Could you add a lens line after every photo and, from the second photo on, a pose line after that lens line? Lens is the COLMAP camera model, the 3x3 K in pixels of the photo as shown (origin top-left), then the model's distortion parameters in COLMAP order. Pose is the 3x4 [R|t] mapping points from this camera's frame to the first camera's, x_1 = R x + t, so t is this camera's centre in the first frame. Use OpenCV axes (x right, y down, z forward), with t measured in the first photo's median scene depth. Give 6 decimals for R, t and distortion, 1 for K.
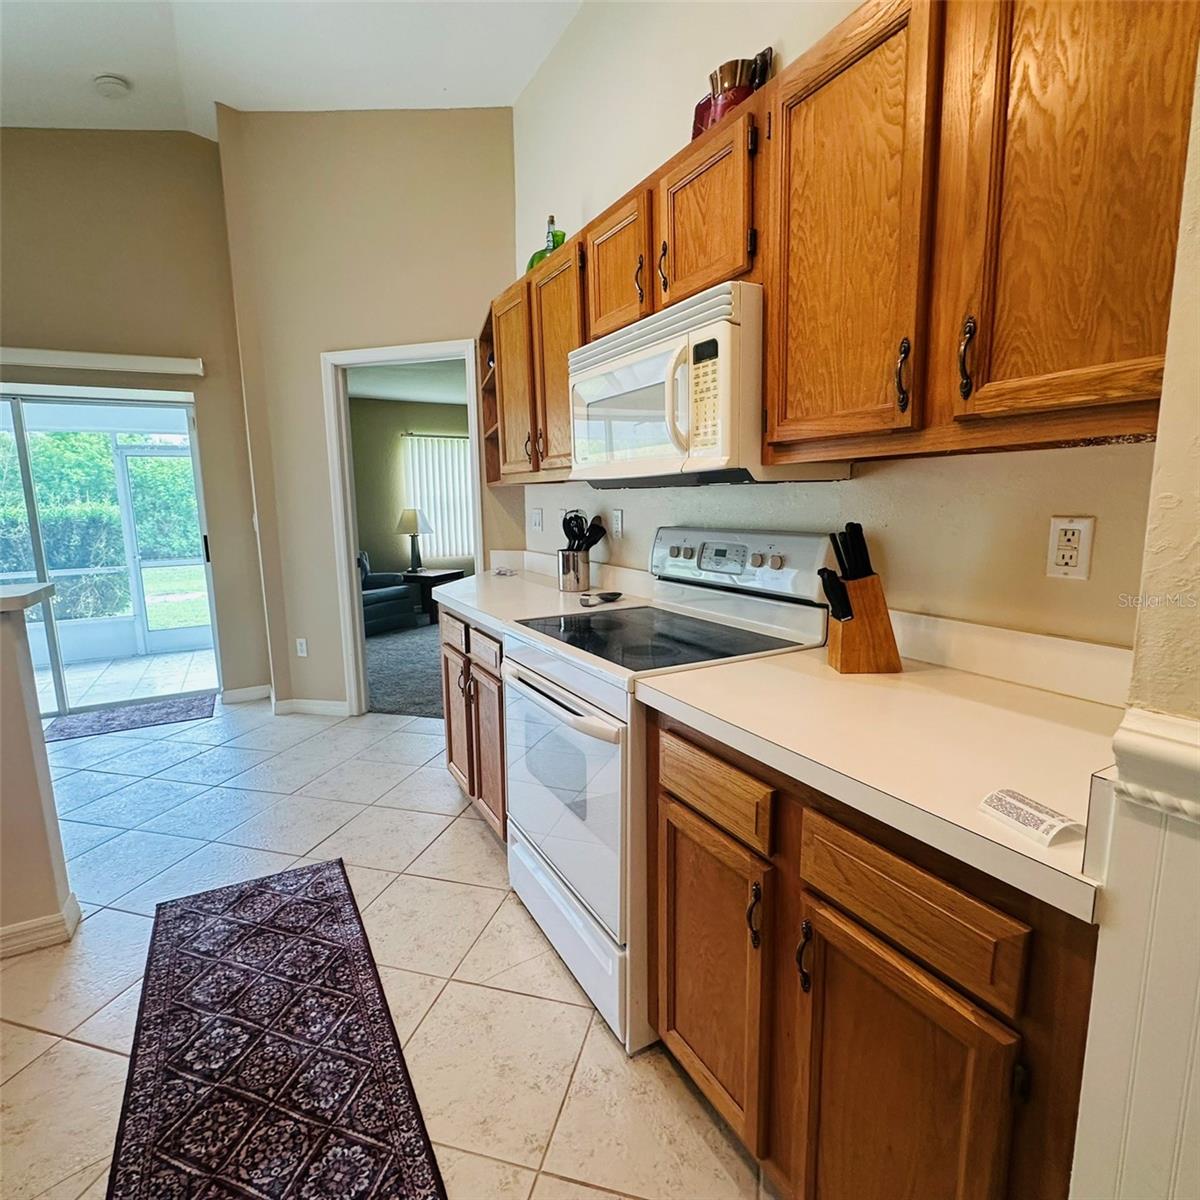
lens RADIAL K [[642.1, 0, 602.7], [0, 642.1, 597.4], [0, 0, 1]] dist [-0.004052, -0.000492]
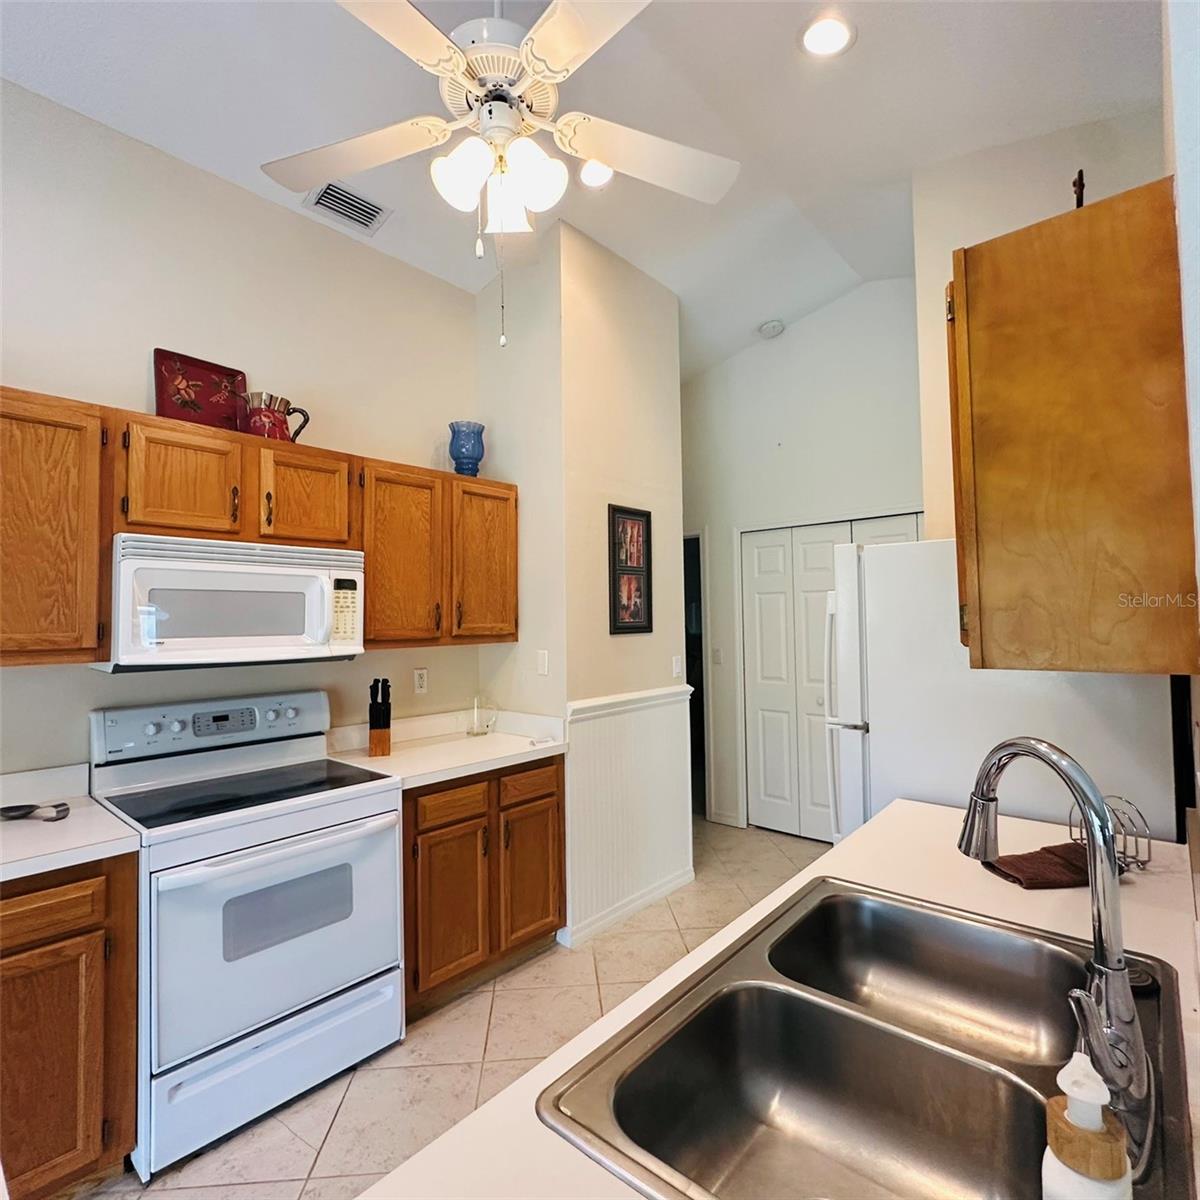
lens RADIAL K [[642.1, 0, 598.9], [0, 642.1, 599.9], [0, 0, 1]] dist [-0.004052, -0.000492]
pose [[-0.329112, 0.050194, 0.942956, -1.559602], [0.160730, 0.986992, 0.003560, -0.231359], [-0.930511, 0.152733, -0.332898, 0.901772]]
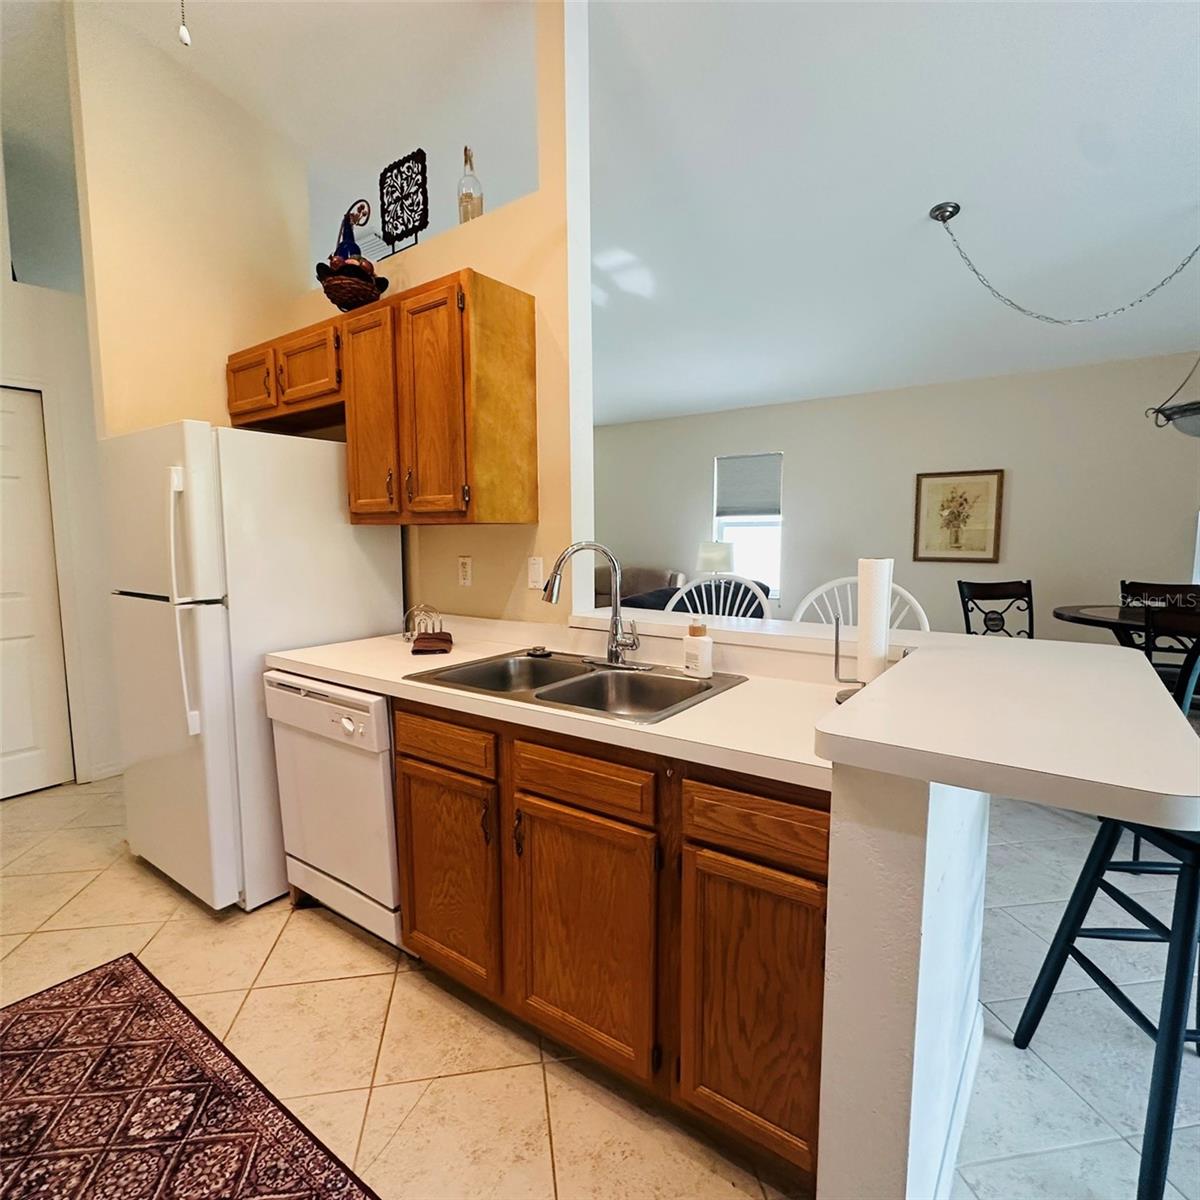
lens RADIAL K [[642.1, 0, 604.4], [0, 642.1, 599.3], [0, 0, 1]] dist [-0.004052, -0.000492]
pose [[-0.909628, 0.062131, -0.410752, -0.652288], [-0.041878, 0.970001, 0.239466, -0.252742], [0.413309, 0.235027, -0.879738, 1.581577]]
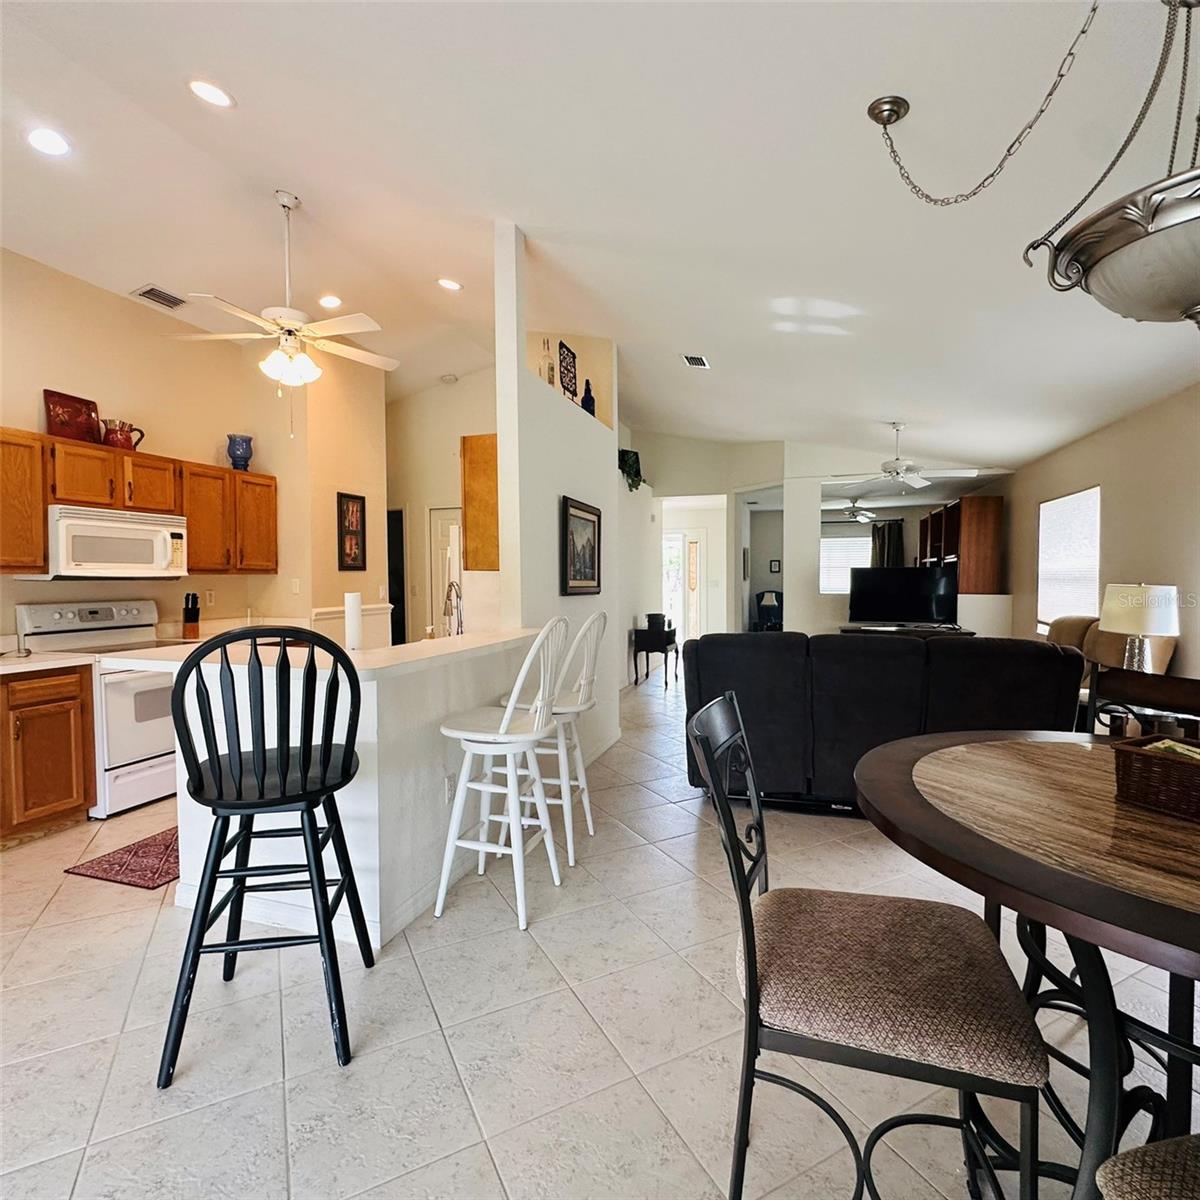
lens RADIAL K [[642.1, 0, 601.6], [0, 642.1, 598.1], [0, 0, 1]] dist [-0.004052, -0.000492]
pose [[-0.680694, -0.002237, 0.732564, -3.155990], [0.127595, 0.984348, 0.121567, -0.201481], [-0.721370, 0.176221, -0.669755, 1.533874]]
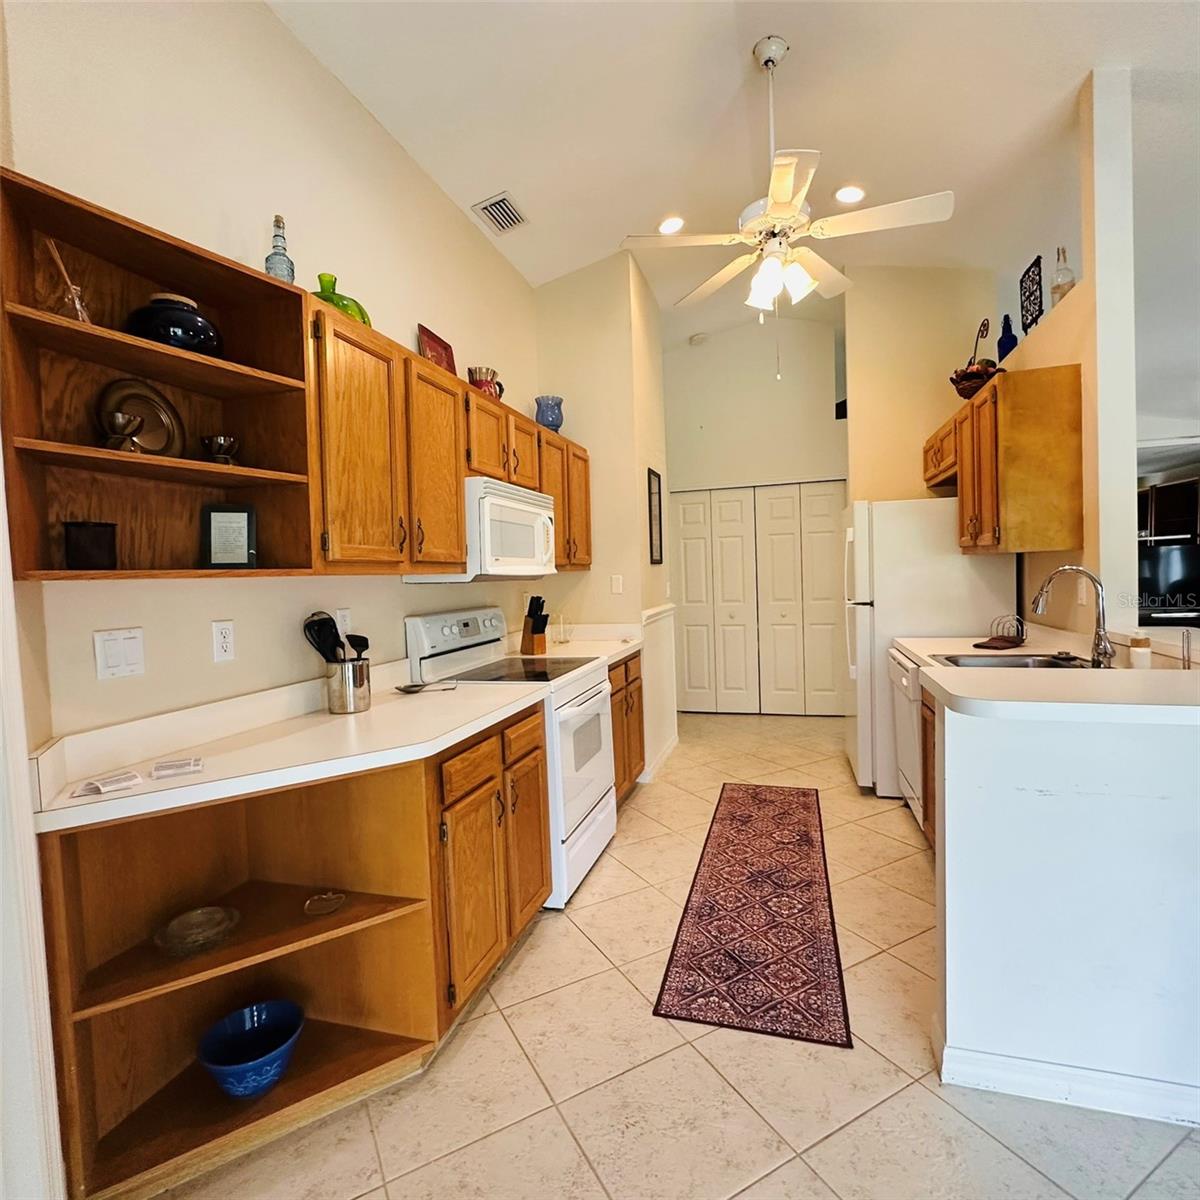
lens RADIAL K [[642.1, 0, 599.9], [0, 642.1, 596.7], [0, 0, 1]] dist [-0.004052, -0.000492]
pose [[-0.693081, 0.015685, 0.720689, -1.500659], [0.154414, 0.979787, 0.127175, -0.364985], [-0.704127, 0.199426, -0.681494, 2.343029]]
